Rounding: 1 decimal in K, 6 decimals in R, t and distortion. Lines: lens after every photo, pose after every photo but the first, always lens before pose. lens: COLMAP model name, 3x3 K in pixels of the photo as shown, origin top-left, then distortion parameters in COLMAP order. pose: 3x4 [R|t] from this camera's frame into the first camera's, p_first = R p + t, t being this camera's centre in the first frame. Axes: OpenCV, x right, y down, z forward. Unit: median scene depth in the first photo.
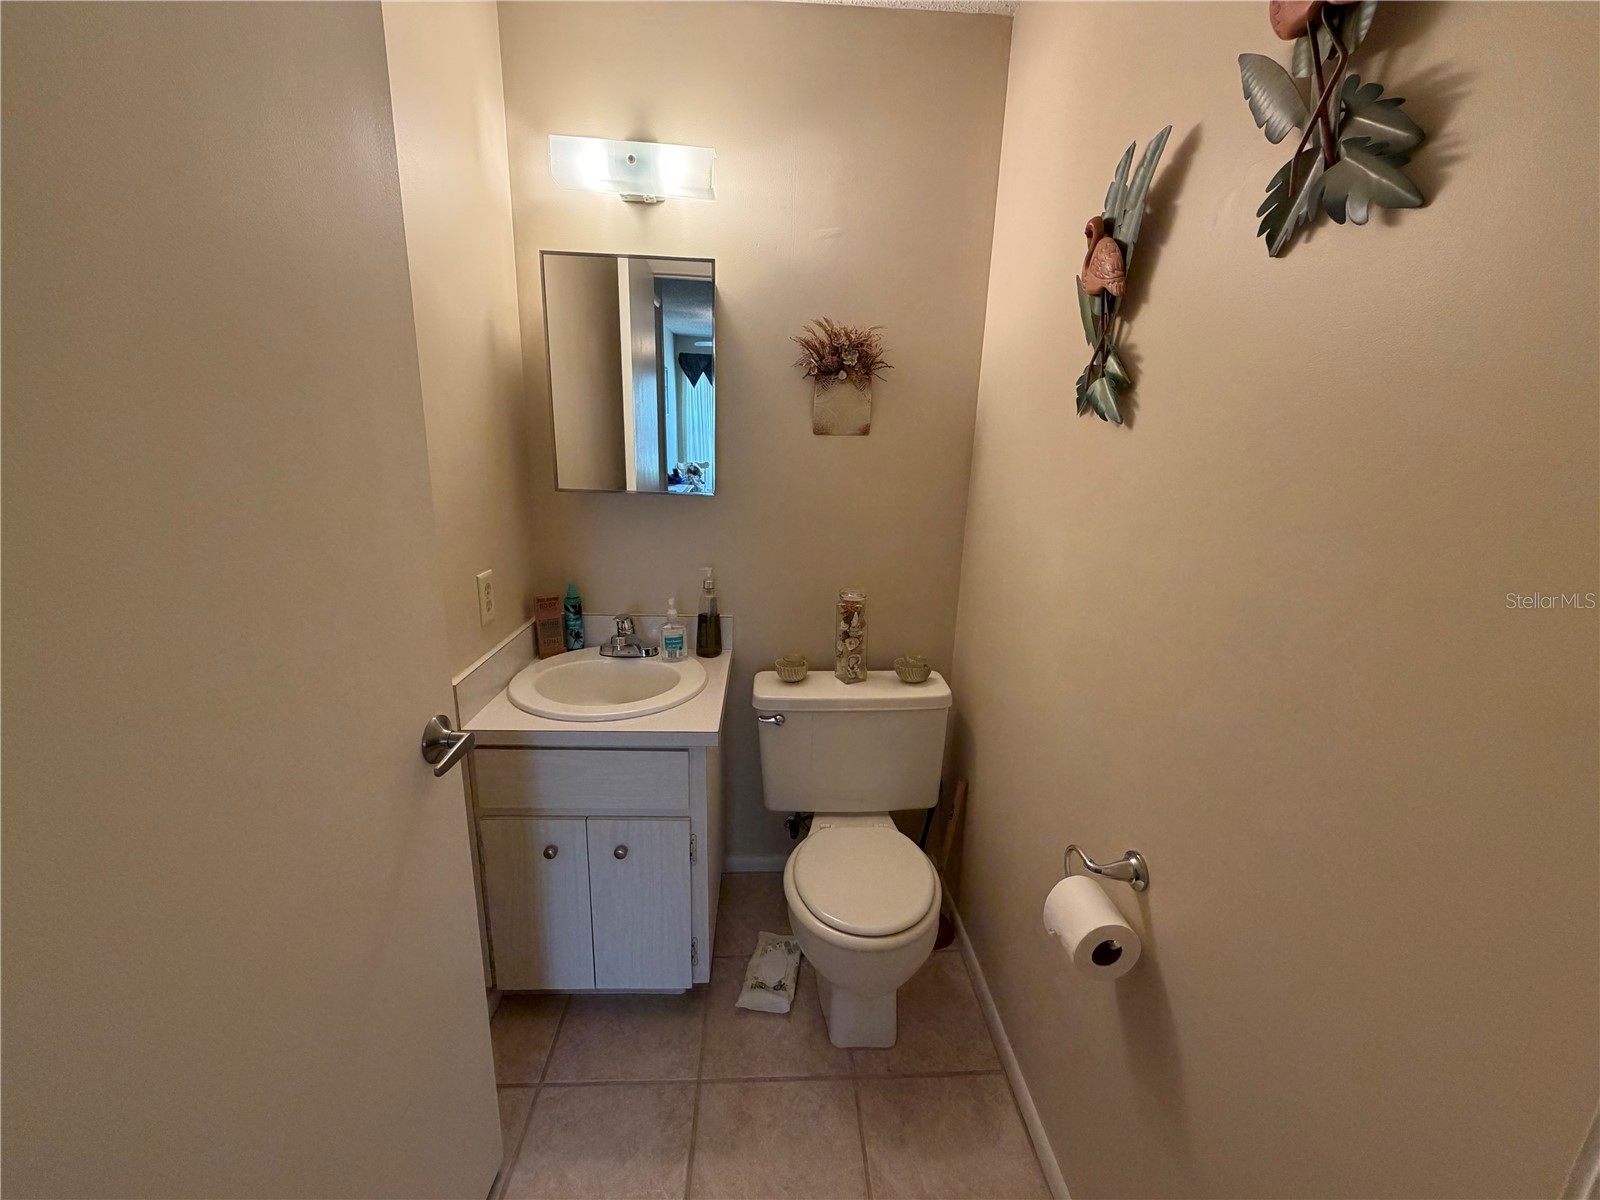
lens RADIAL K [[638.7, 0, 802.8], [0, 638.7, 594.6], [0, 0, 1]] dist [-0.000739, -0.000120]
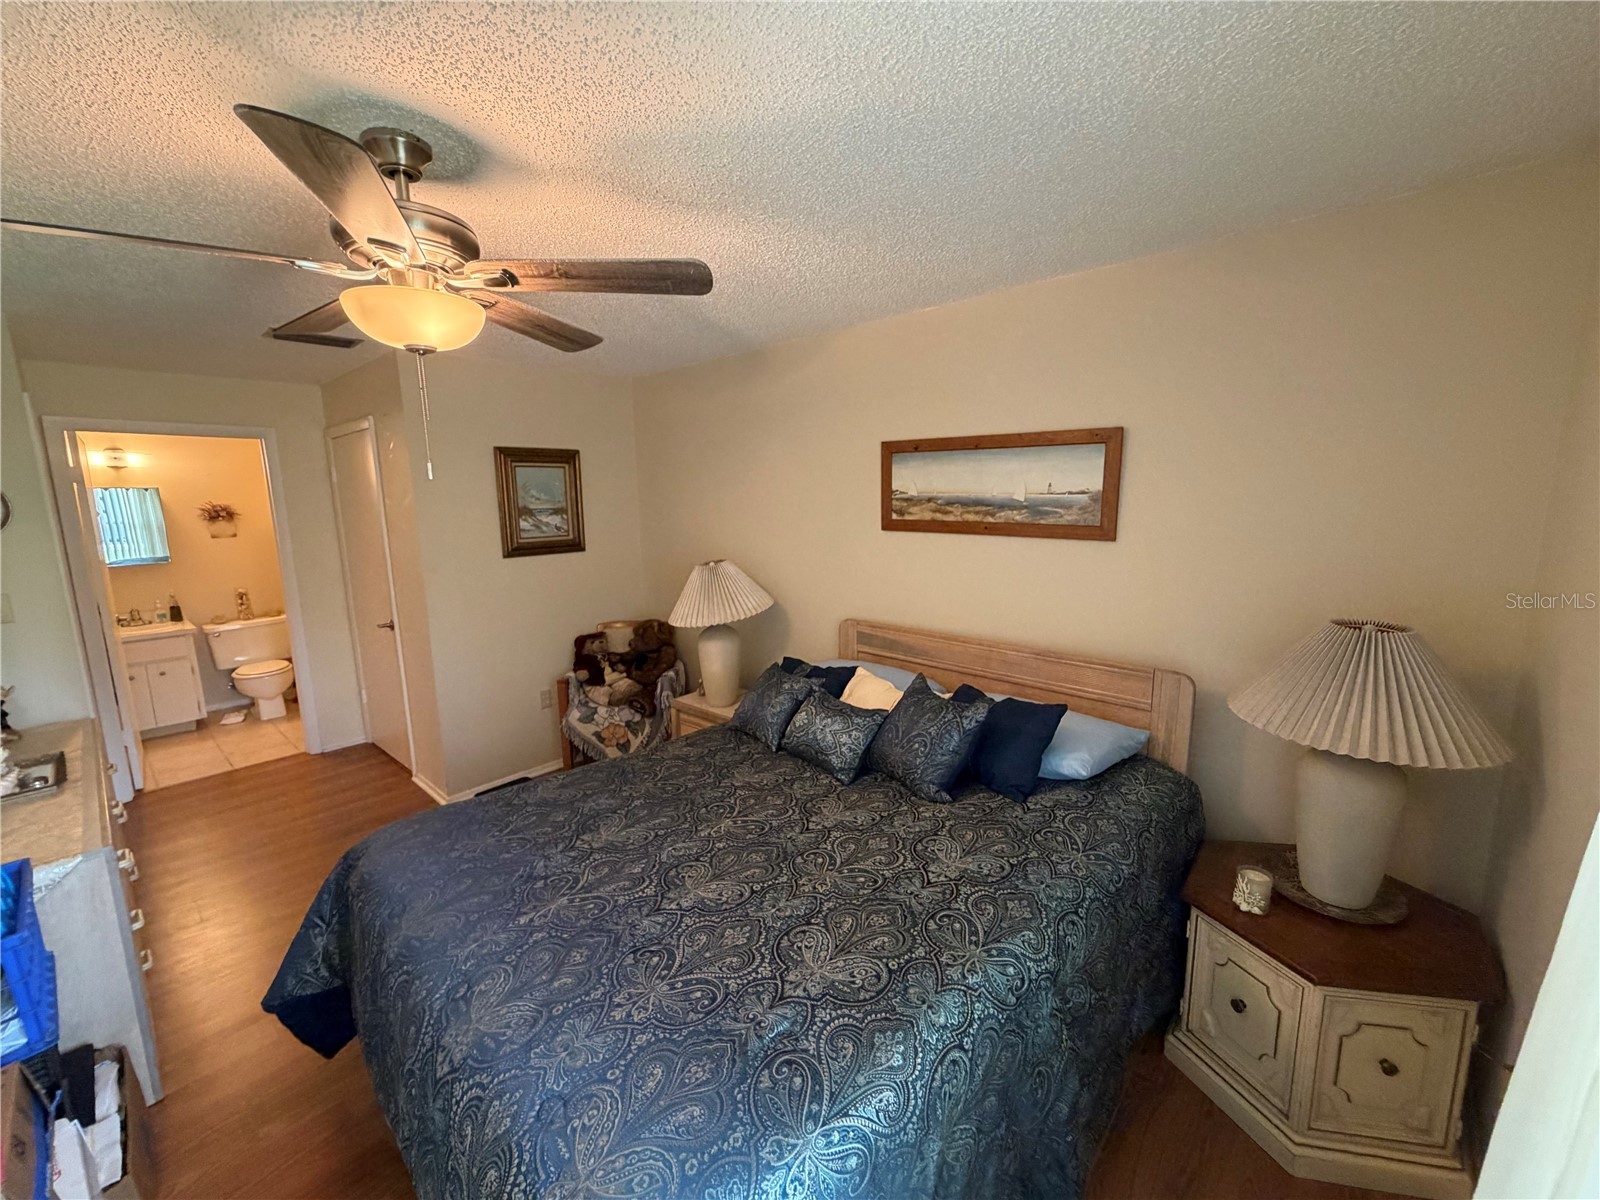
lens RADIAL K [[638.7, 0, 796.4], [0, 638.7, 597.7], [0, 0, 1]] dist [-0.000739, -0.000120]
pose [[0.694318, -0.157239, 0.702281, -0.220478], [0.214930, 0.976610, 0.006167, 0.575511], [-0.686824, 0.146659, 0.711873, -2.905494]]
